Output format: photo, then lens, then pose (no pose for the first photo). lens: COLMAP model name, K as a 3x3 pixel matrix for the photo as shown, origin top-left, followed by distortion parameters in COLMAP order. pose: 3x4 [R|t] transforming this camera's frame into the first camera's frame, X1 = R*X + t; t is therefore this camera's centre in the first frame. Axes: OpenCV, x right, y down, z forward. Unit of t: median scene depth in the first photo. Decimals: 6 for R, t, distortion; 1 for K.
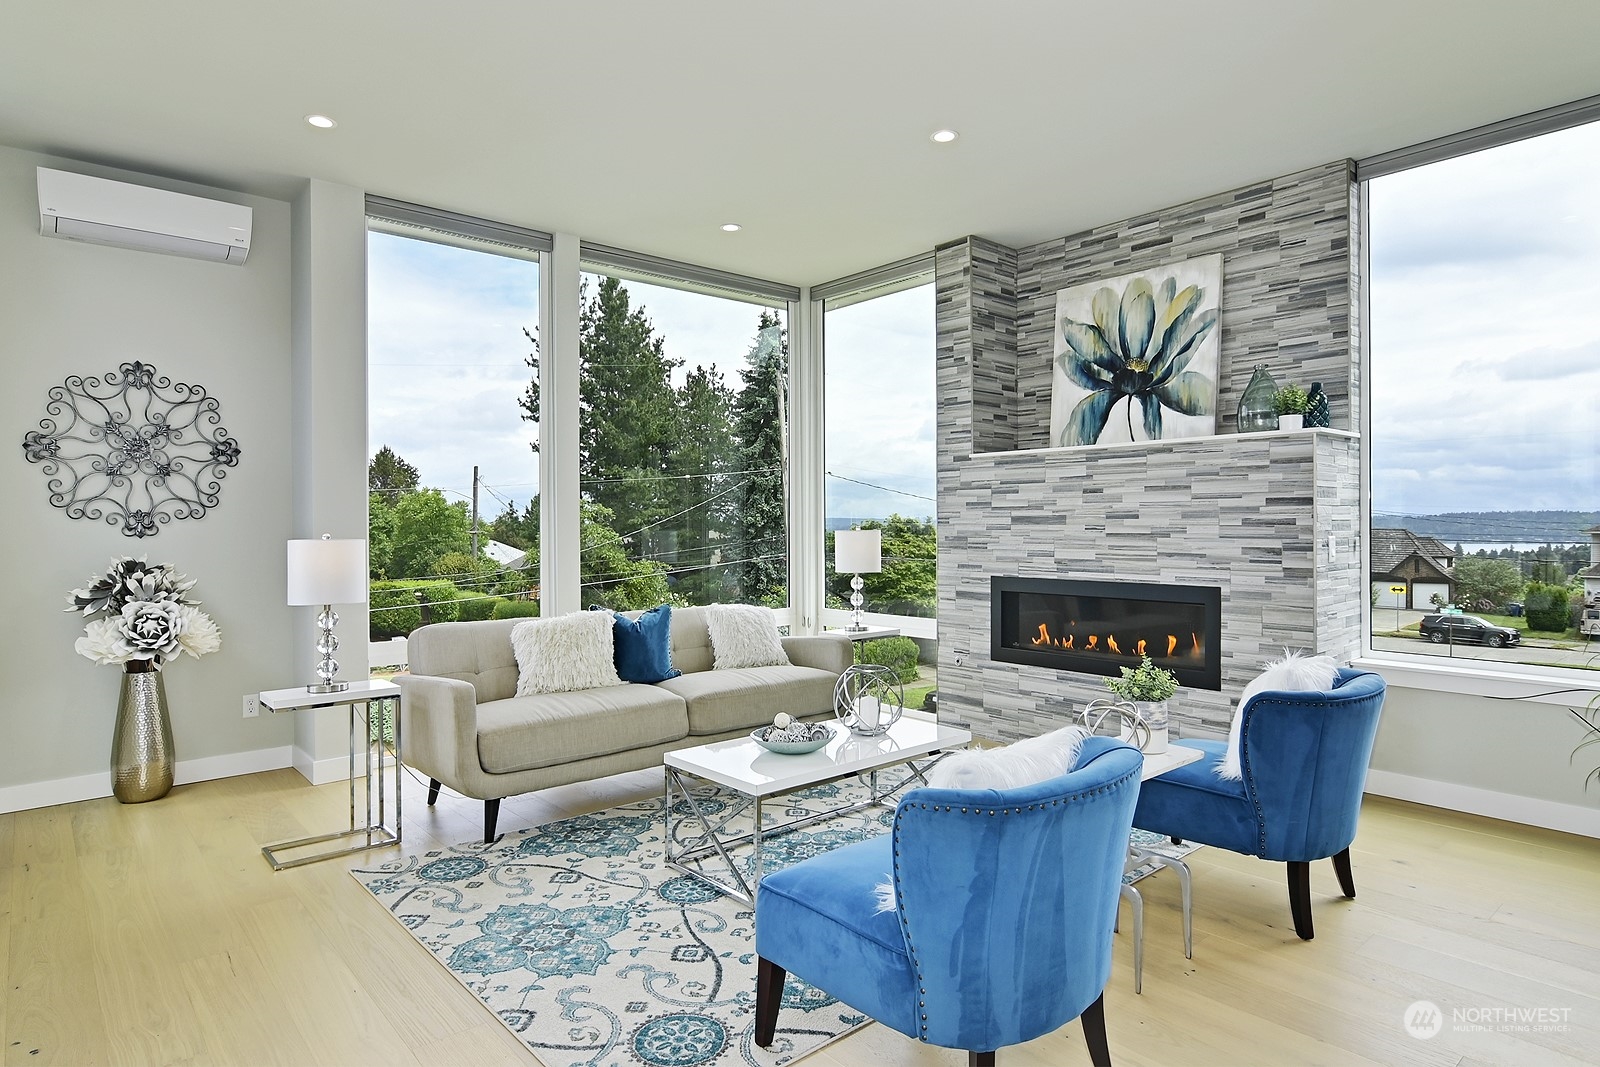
lens RADIAL K [[905.5, 0, 804.7], [0, 905.5, 529.3], [0, 0, 1]] dist [-0.016035, 0.001708]
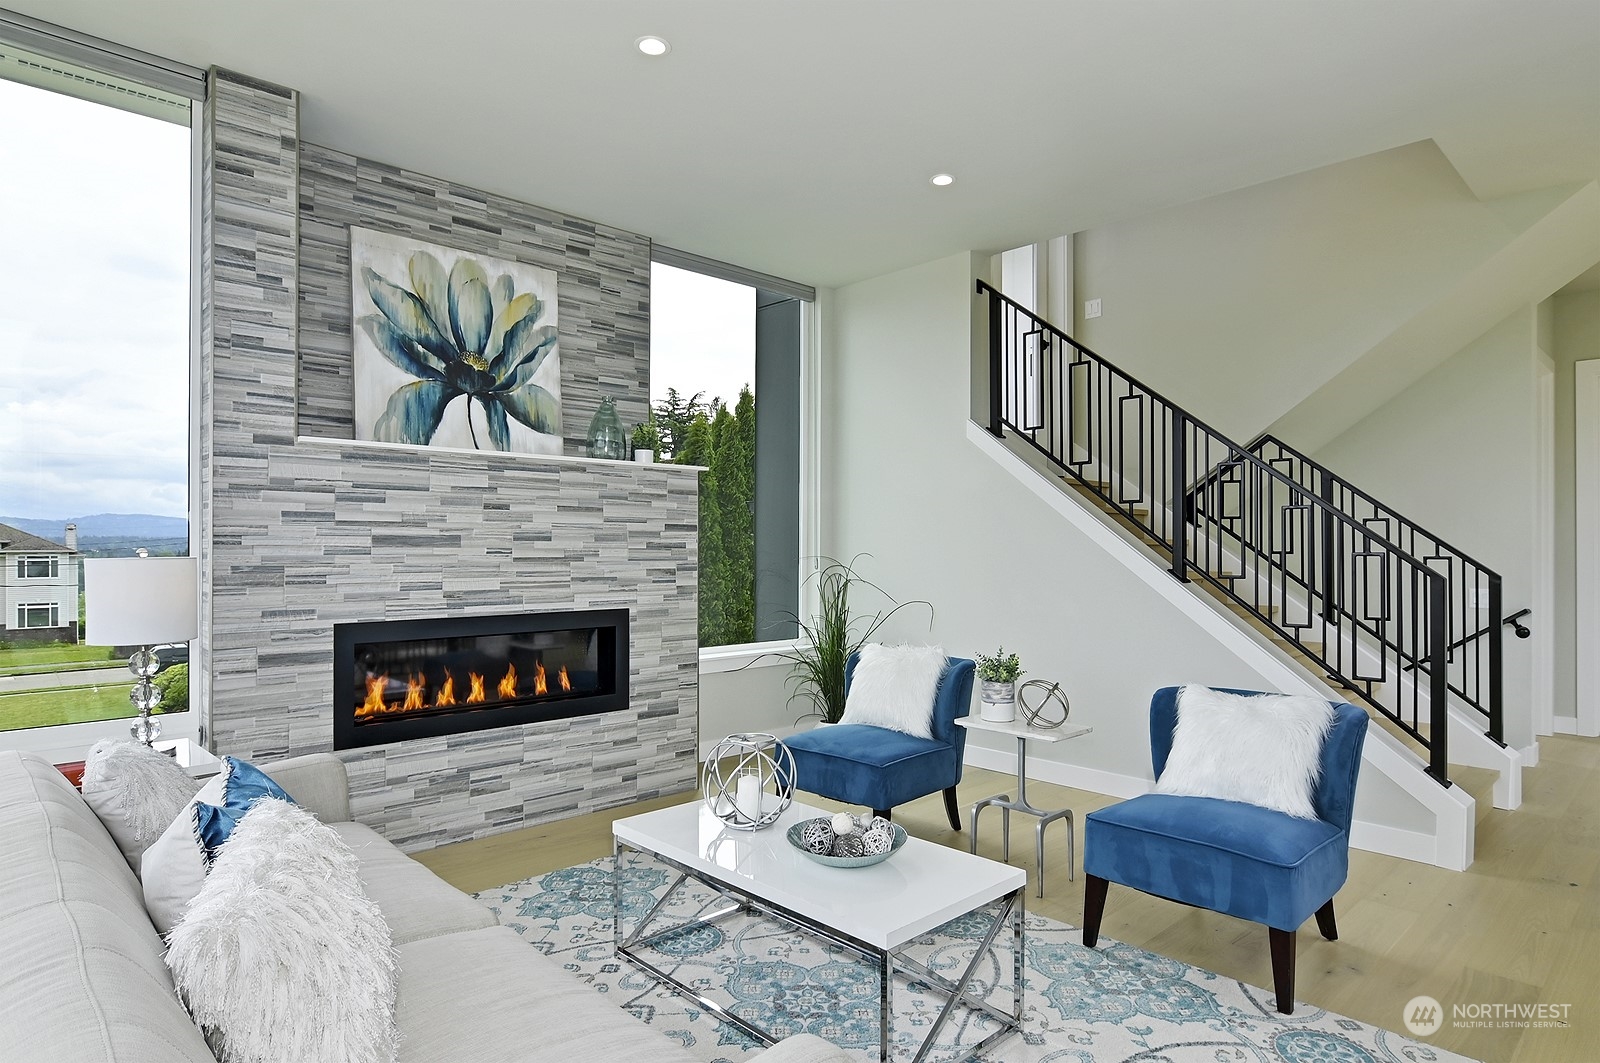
lens RADIAL K [[905.5, 0, 798.9], [0, 905.5, 547.3], [0, 0, 1]] dist [-0.016035, 0.001708]
pose [[-0.047096, 0.002253, 0.998888, -0.508173], [0.003129, 0.999993, -0.002108, -0.002568], [-0.998885, 0.003026, -0.047103, 0.742910]]
